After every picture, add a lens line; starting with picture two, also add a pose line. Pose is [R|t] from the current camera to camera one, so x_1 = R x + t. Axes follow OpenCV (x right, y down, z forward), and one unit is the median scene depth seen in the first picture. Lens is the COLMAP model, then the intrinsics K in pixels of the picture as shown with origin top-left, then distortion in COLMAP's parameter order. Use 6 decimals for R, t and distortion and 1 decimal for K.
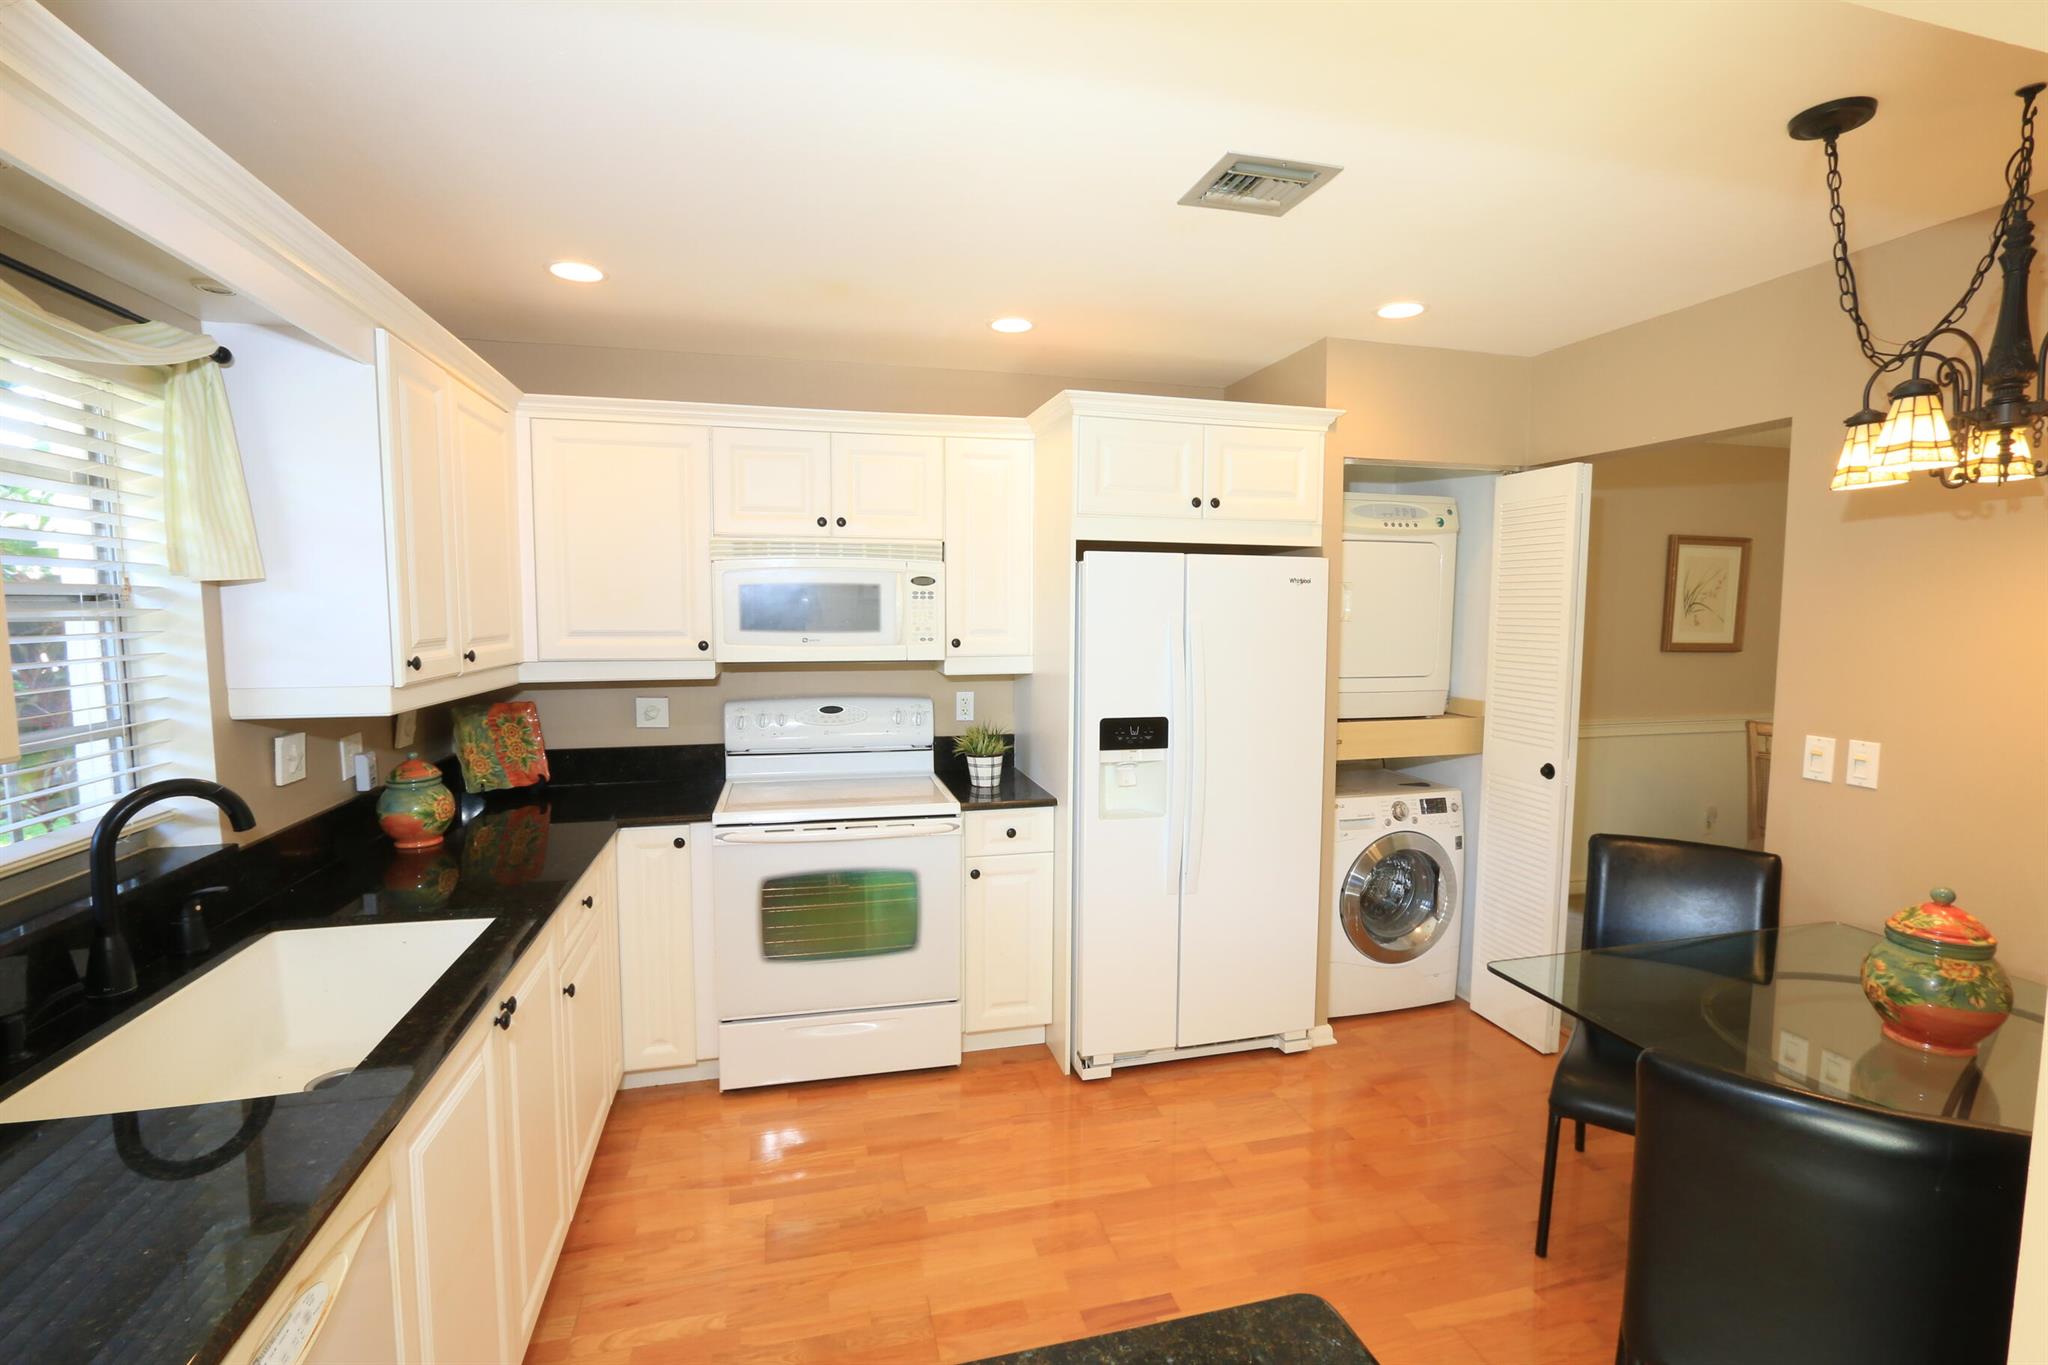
lens RADIAL K [[938.1, 0, 1034.3], [0, 938.1, 685.2], [0, 0, 1]] dist [-0.034250, 0.010554]
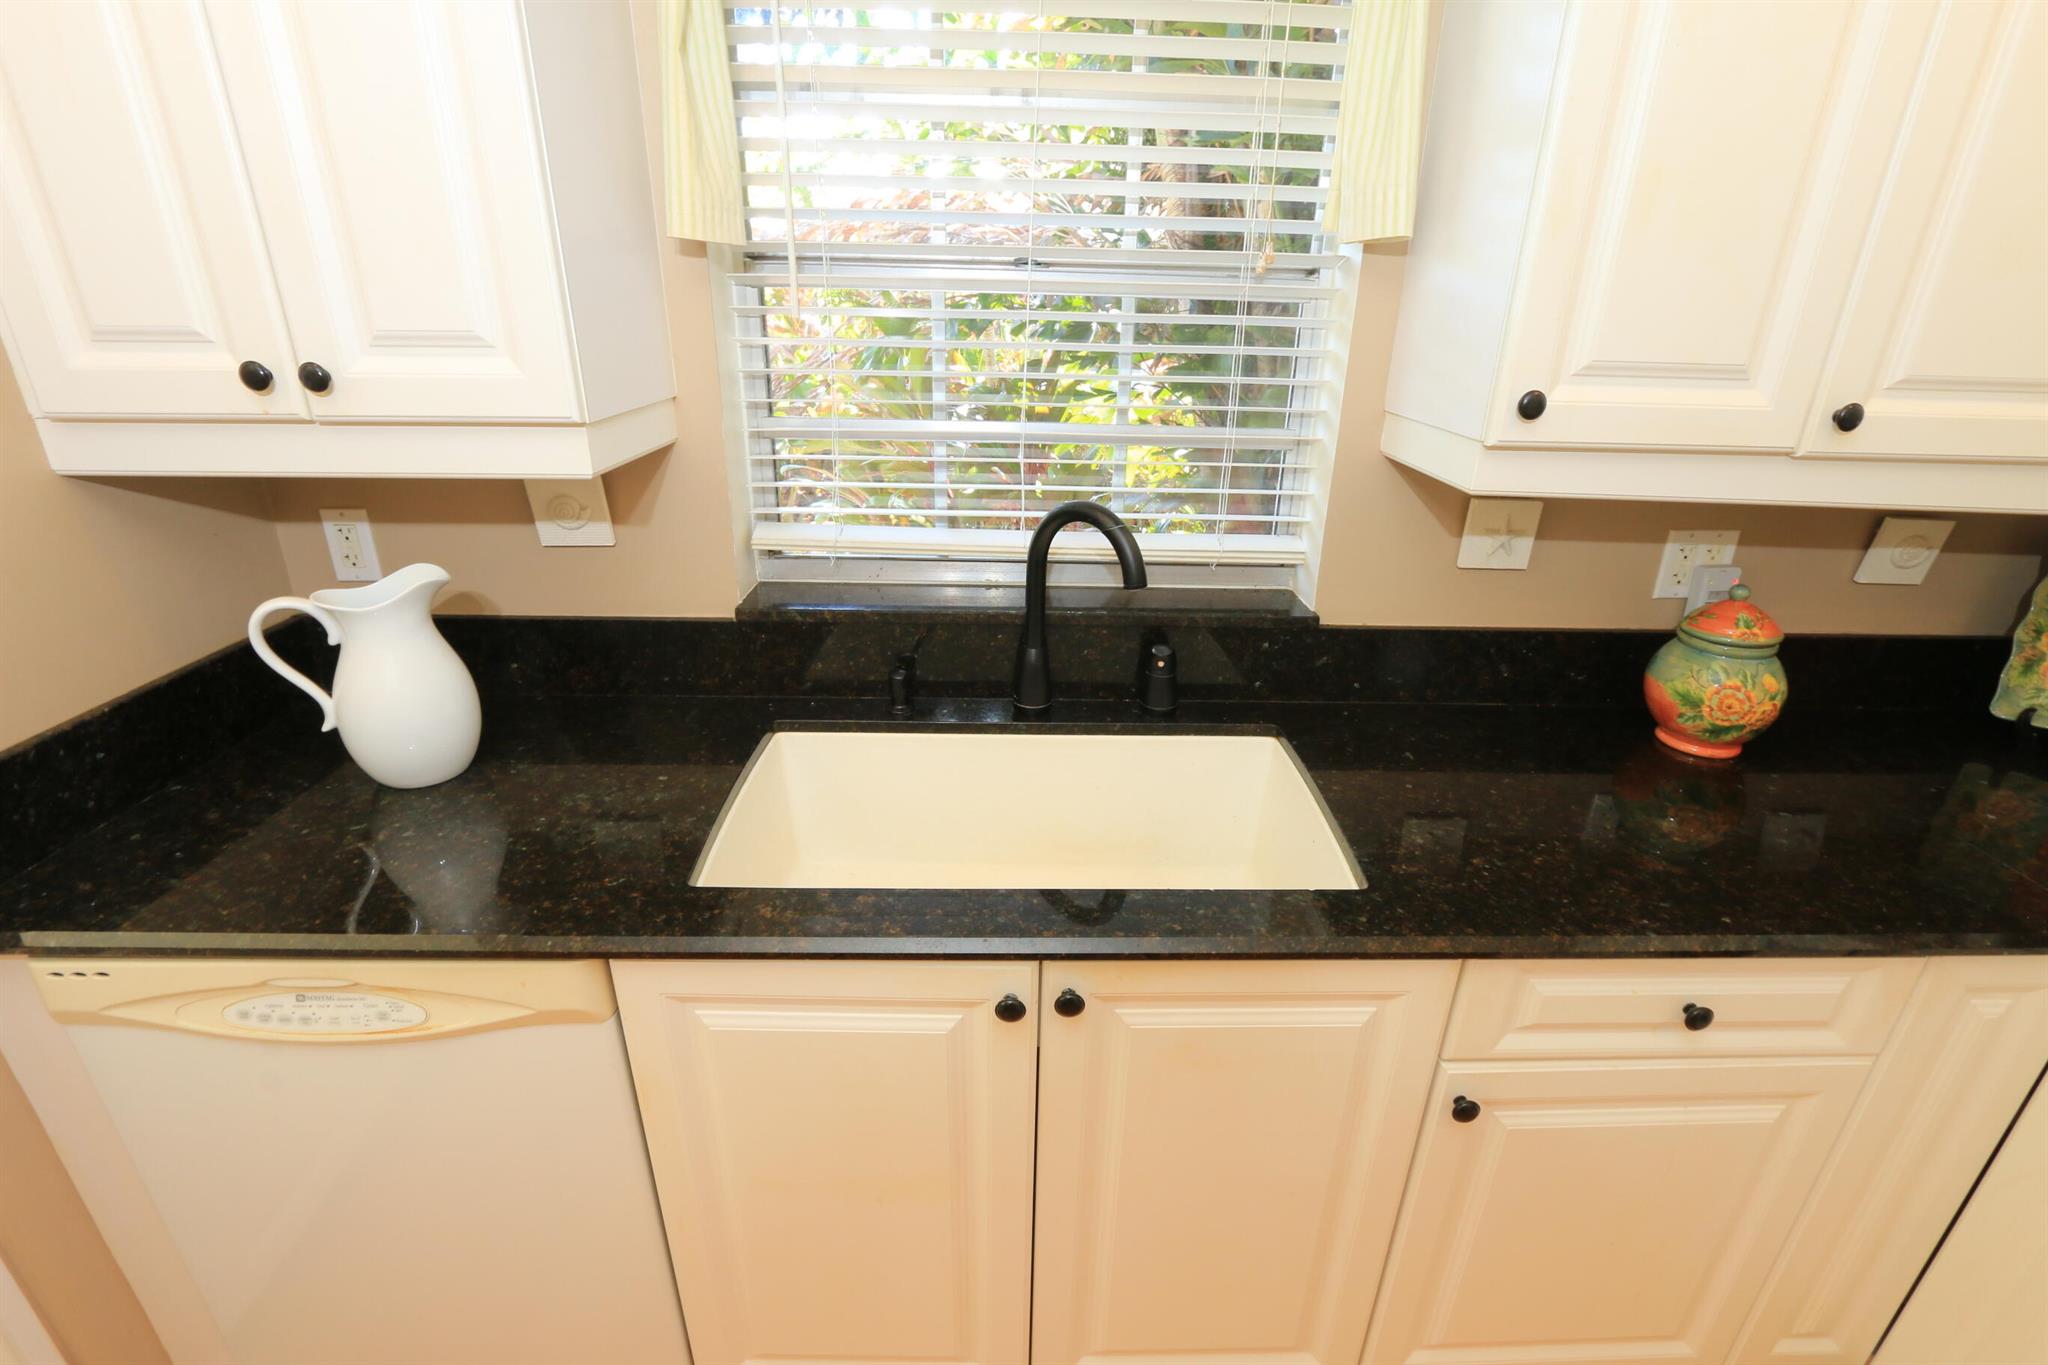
lens RADIAL K [[938.1, 0, 1034.3], [0, 938.1, 685.2], [0, 0, 1]] dist [-0.034250, 0.010554]
pose [[-0.233582, 0.378332, -0.895714, -0.081958], [-0.100182, 0.906930, 0.409195, -0.062042], [0.967162, 0.185315, -0.173941, 0.814004]]
